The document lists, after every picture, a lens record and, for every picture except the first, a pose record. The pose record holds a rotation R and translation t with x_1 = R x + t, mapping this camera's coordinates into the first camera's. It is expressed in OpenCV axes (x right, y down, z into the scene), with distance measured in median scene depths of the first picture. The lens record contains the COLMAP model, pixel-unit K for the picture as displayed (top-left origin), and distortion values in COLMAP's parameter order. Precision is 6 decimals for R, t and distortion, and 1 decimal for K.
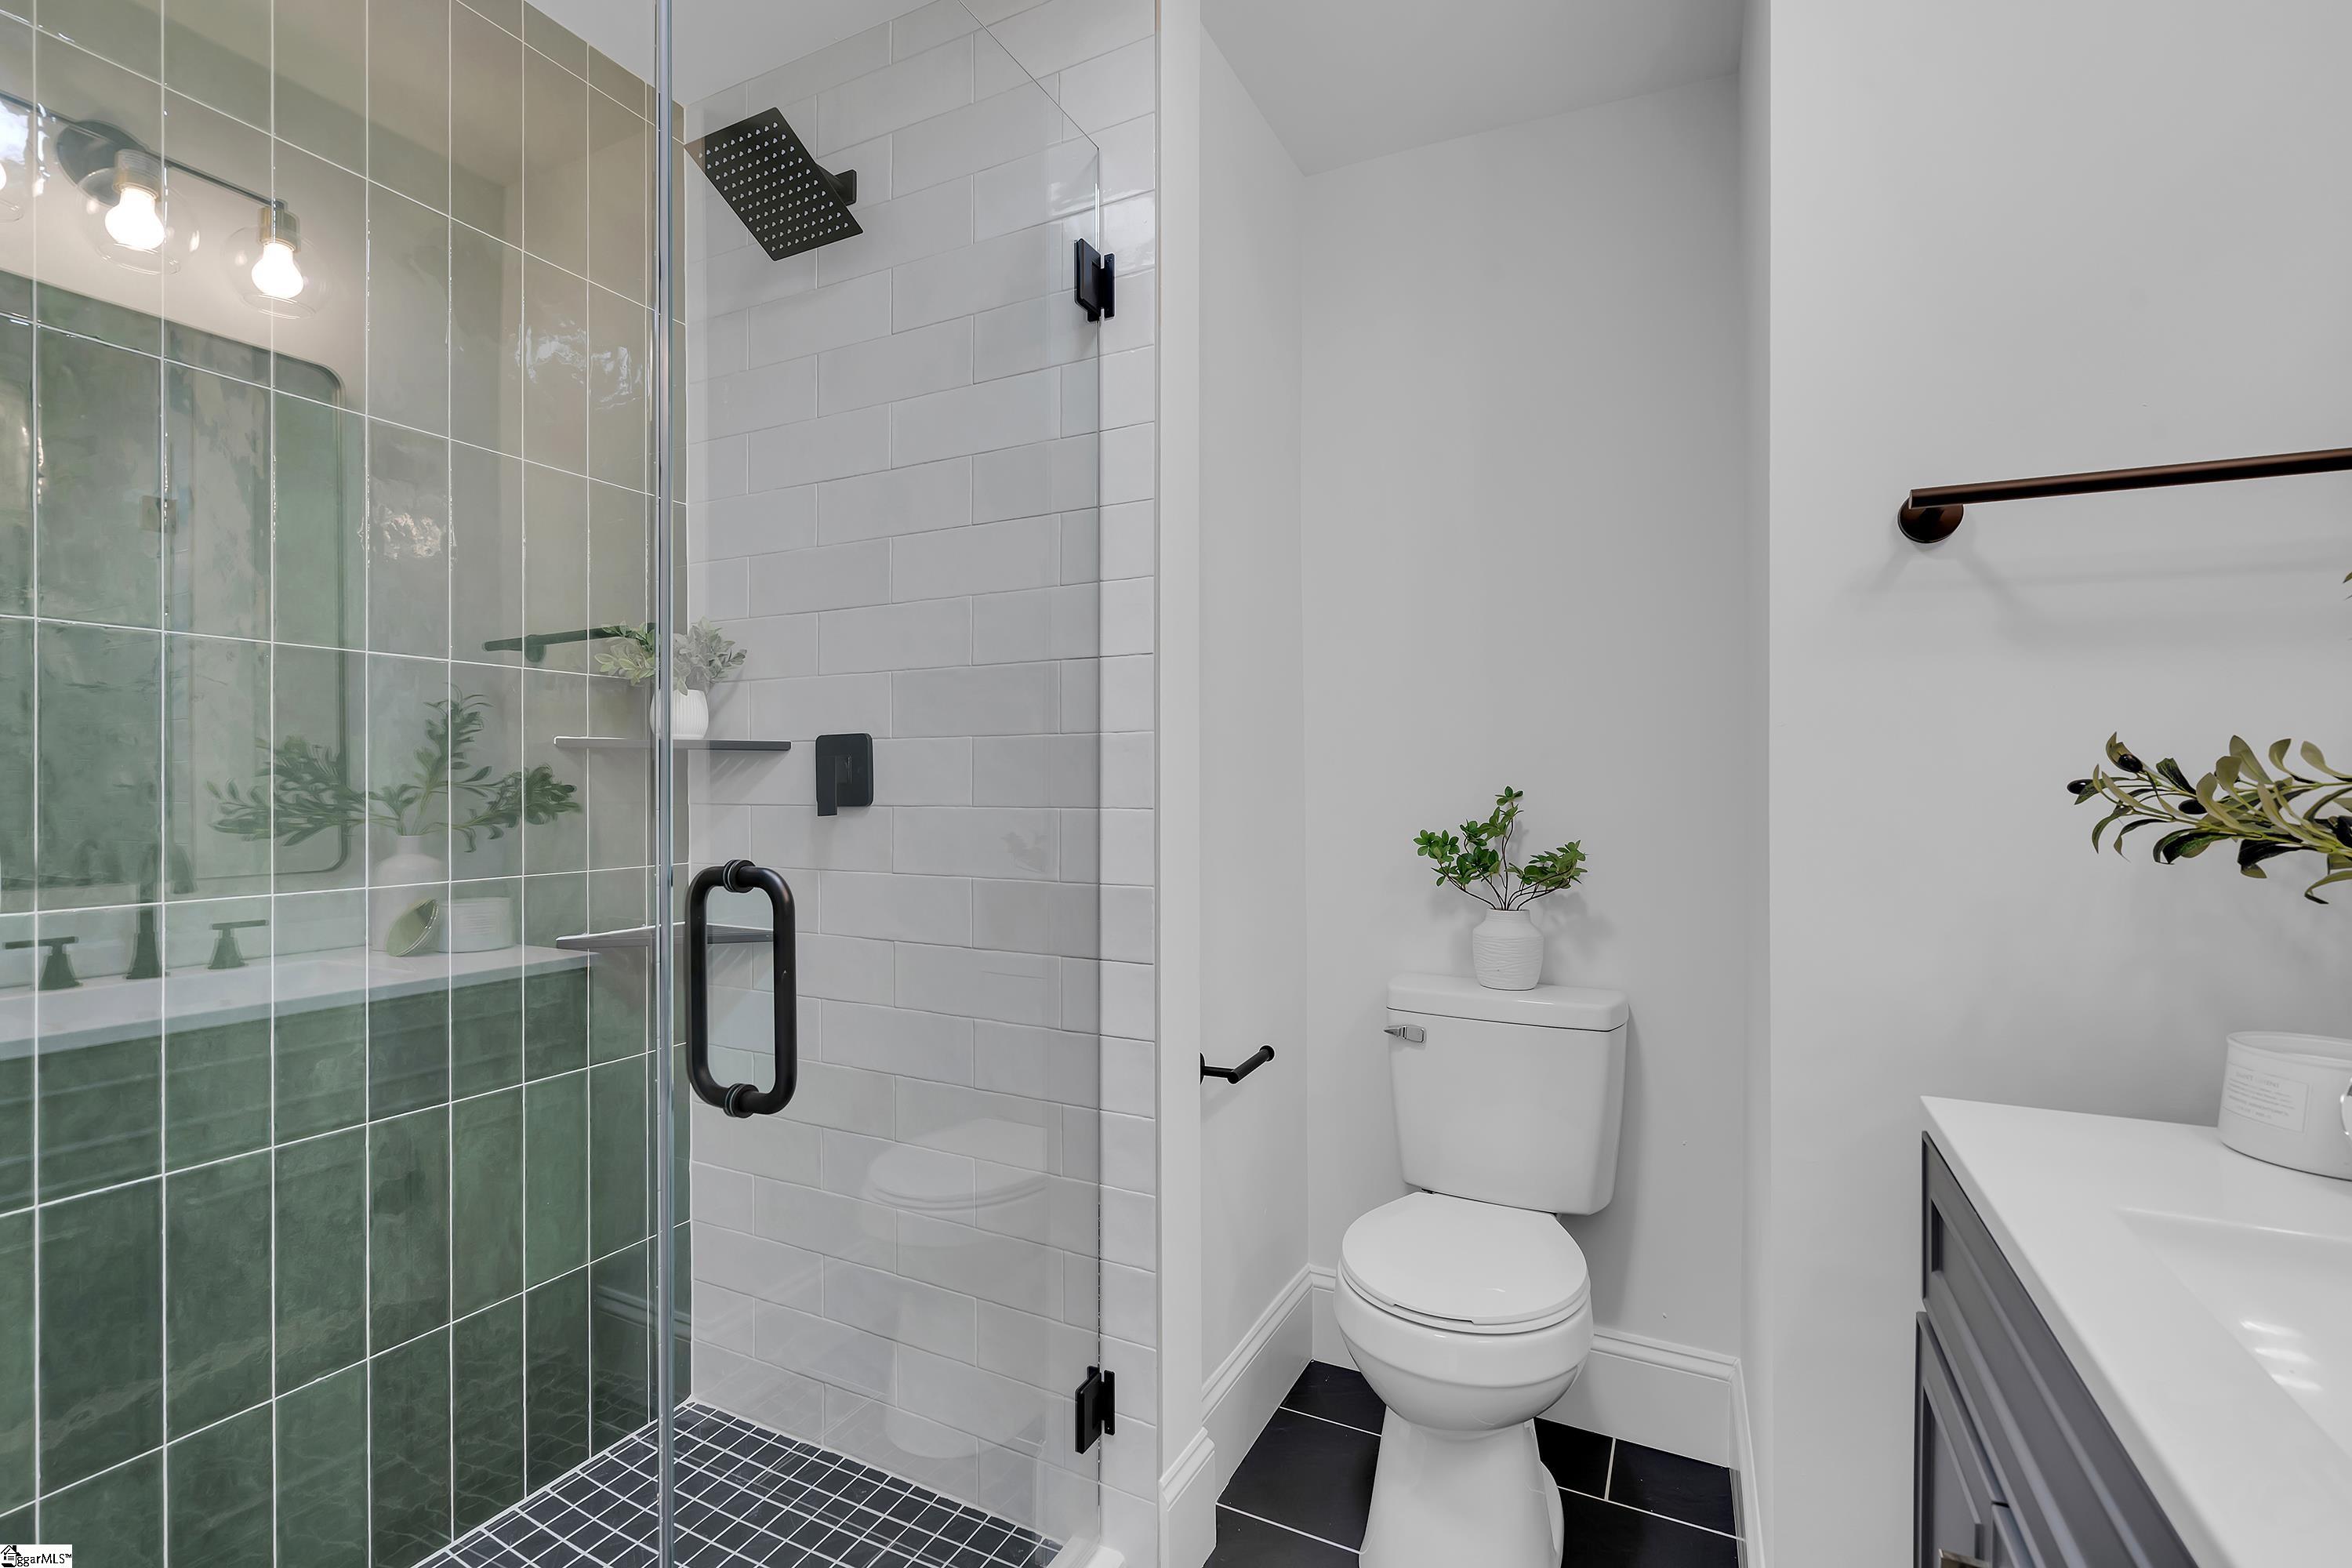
lens RADIAL K [[1083.4, 0, 1176.0], [0, 1083.4, 784.0], [0, 0, 1]] dist [-0.000546, 0.000922]
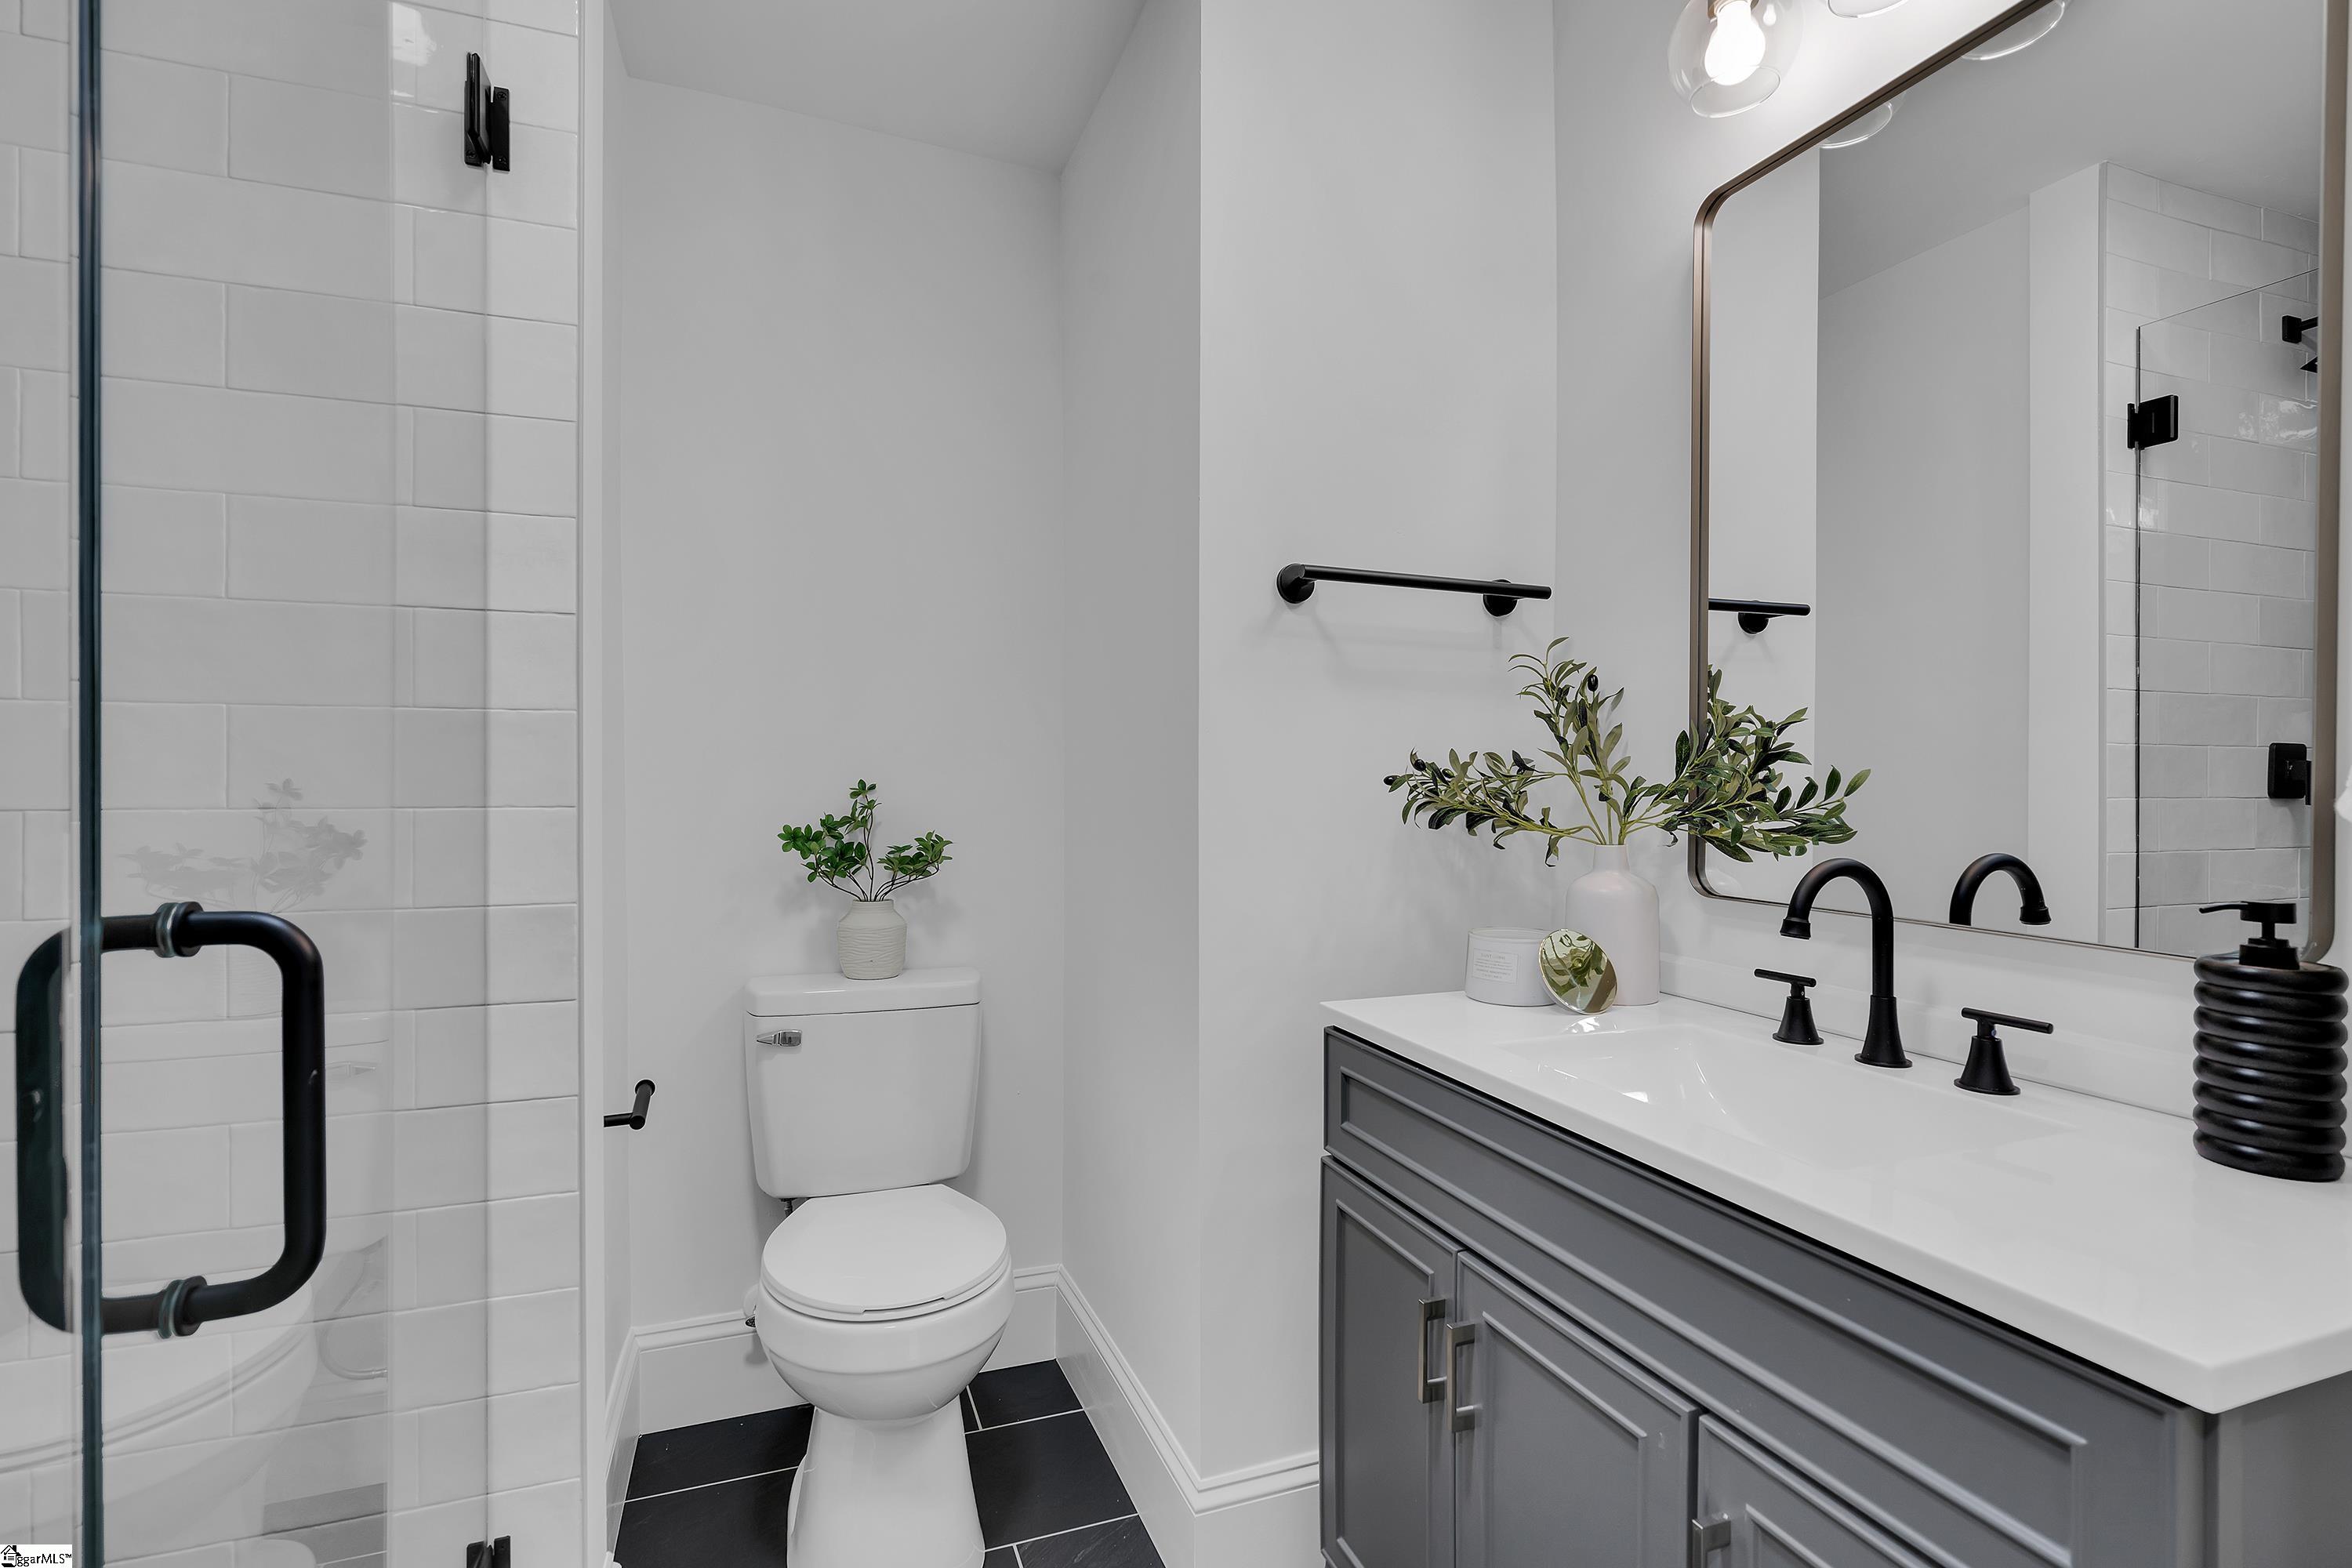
lens RADIAL K [[1074.2, 0, 1170.0], [0, 1074.2, 777.3], [0, 0, 1]] dist [-0.003420, -0.000297]
pose [[0.683214, 0.003299, 0.730211, -0.289984], [-0.003382, 0.999993, -0.001354, 0.000545], [-0.730211, -0.001545, 0.683220, 0.130108]]
